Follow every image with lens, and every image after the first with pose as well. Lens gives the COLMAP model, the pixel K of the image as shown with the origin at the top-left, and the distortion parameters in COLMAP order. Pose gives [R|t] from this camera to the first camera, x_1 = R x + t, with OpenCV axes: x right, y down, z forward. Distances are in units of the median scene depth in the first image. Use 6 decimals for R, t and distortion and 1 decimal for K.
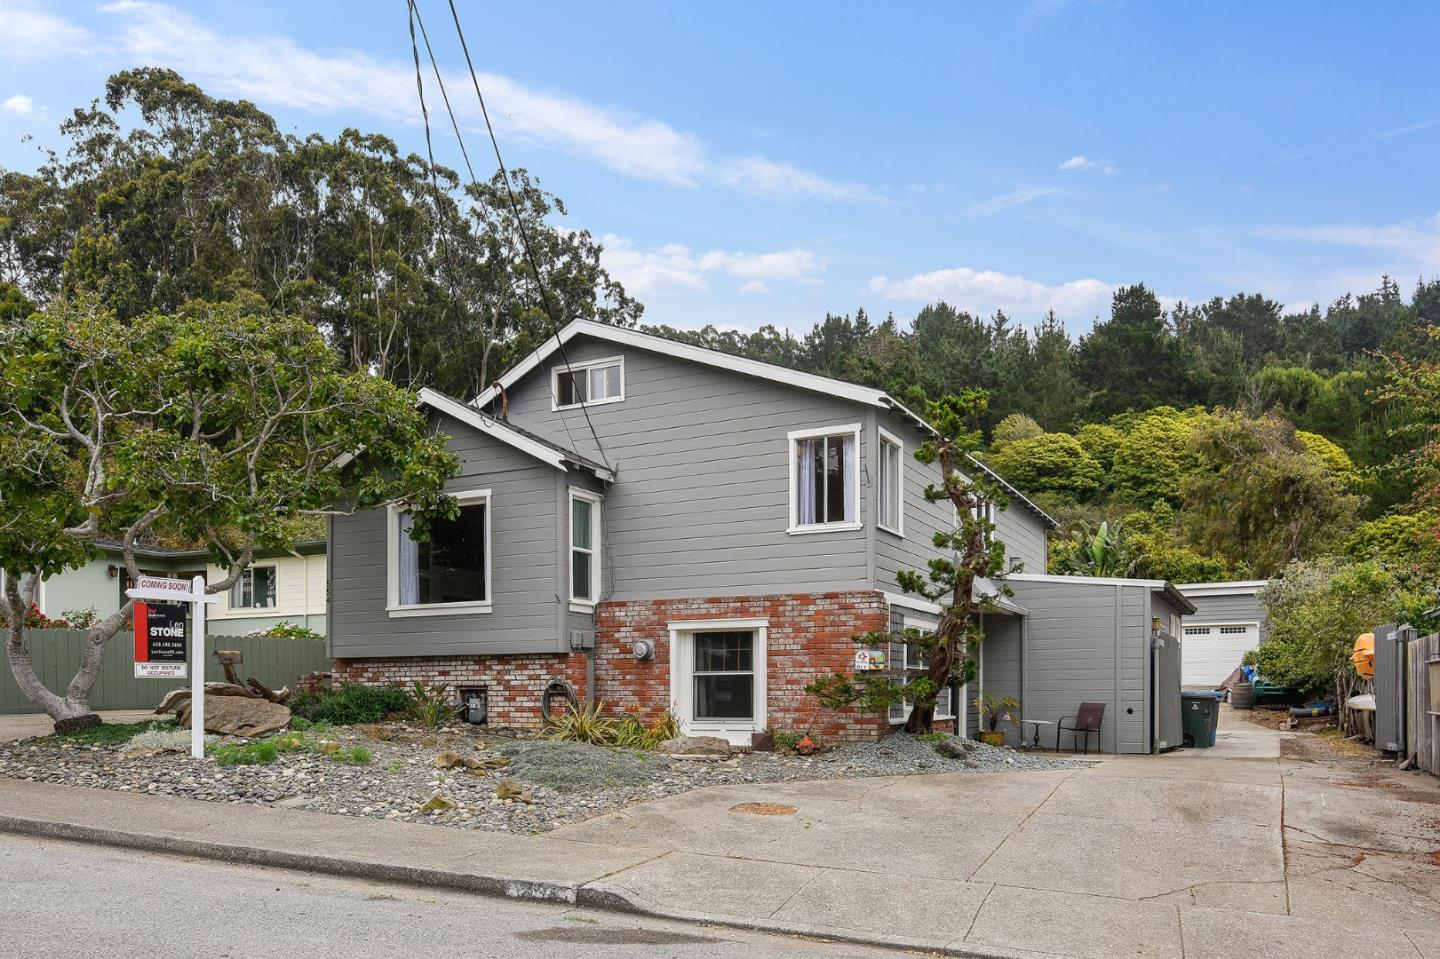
lens RADIAL K [[1243.4, 0, 717.7], [0, 1243.4, 511.6], [0, 0, 1]] dist [-0.011706, 0.005862]
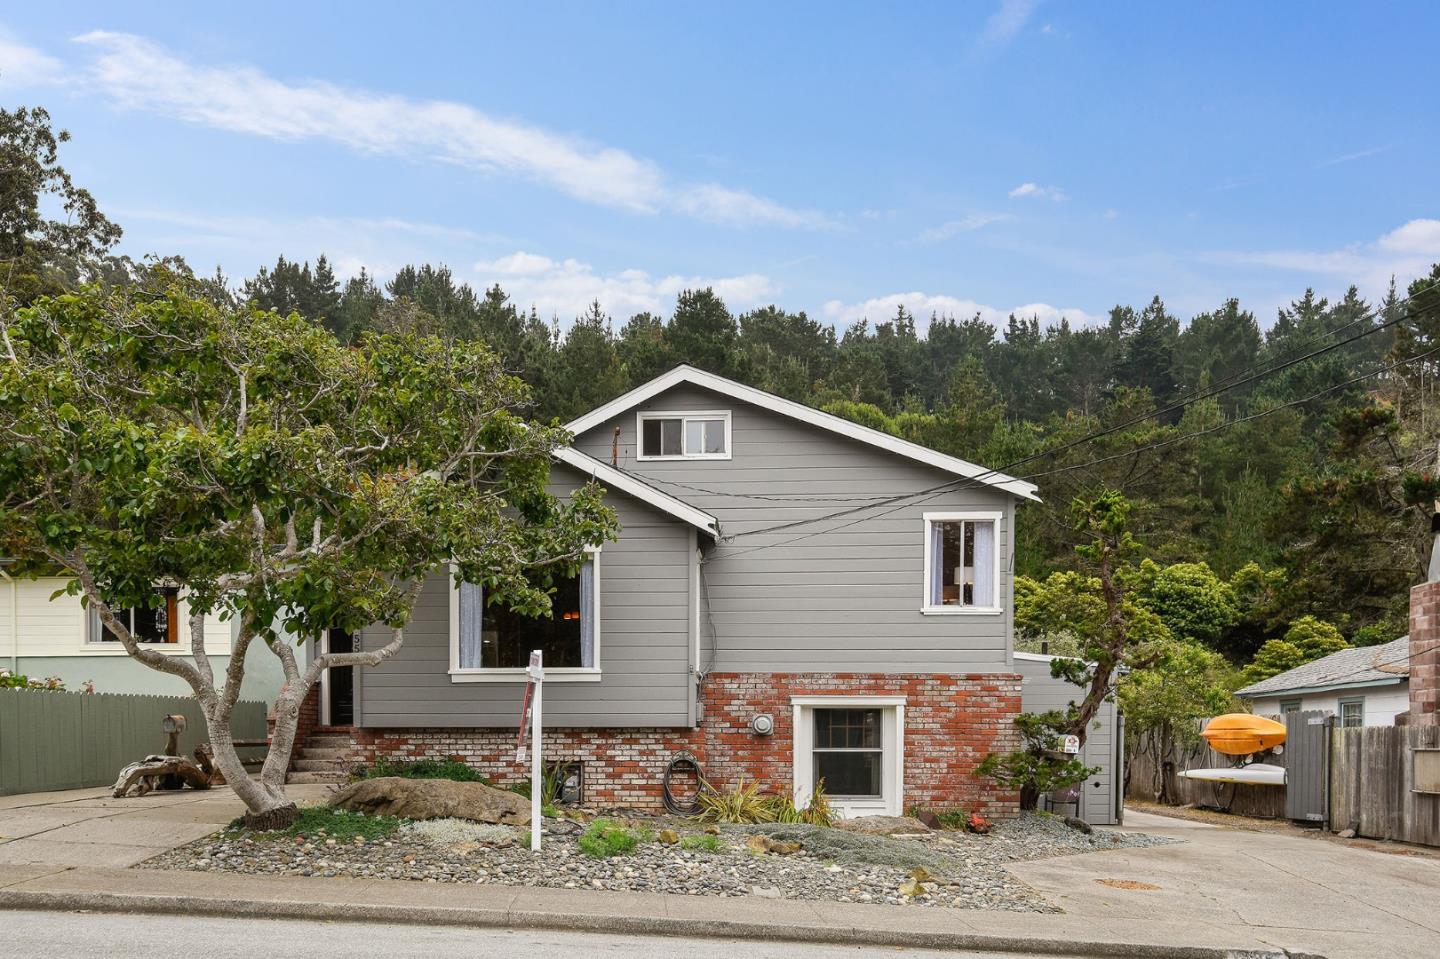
lens RADIAL K [[1551.0, 0, 737.9], [0, 1551.0, 556.5], [0, 0, 1]] dist [0.081028, 0.016214]
pose [[0.893280, 0.059176, 0.445589, -0.607505], [-0.071442, 0.997387, 0.010763, -0.029547], [-0.443787, -0.041448, 0.895173, -0.059560]]
